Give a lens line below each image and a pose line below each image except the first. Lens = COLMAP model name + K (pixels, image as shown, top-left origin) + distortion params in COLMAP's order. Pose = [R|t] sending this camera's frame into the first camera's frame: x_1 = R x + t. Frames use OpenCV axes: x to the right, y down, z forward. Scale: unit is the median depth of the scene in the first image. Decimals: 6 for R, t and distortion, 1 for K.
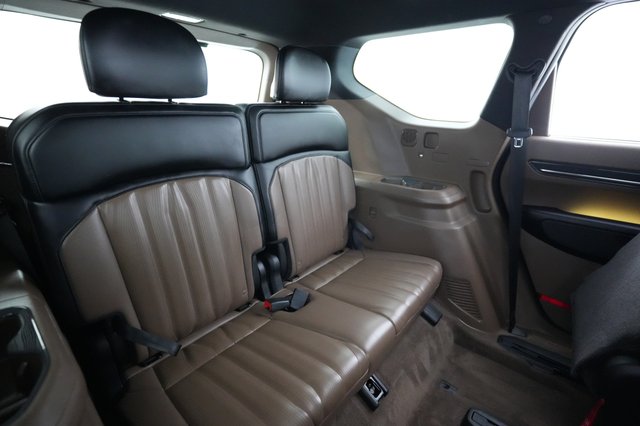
lens RADIAL K [[300.9, 0, 320.0], [0, 300.9, 213.0], [0, 0, 1]] dist [0.001427, 0.000384]
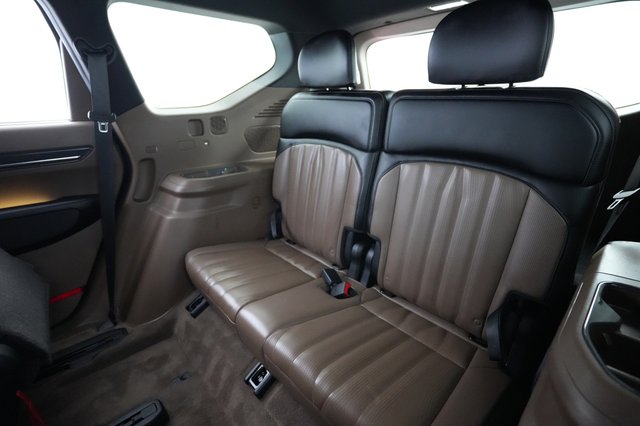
lens RADIAL K [[300.9, 0, 320.0], [0, 300.9, 213.0], [0, 0, 1]] dist [0.001427, 0.000384]
pose [[-0.116126, 0.363100, -0.924485, 0.788562], [-0.323282, 0.866282, 0.380848, -0.302512], [0.939151, 0.343095, 0.016786, 0.867543]]
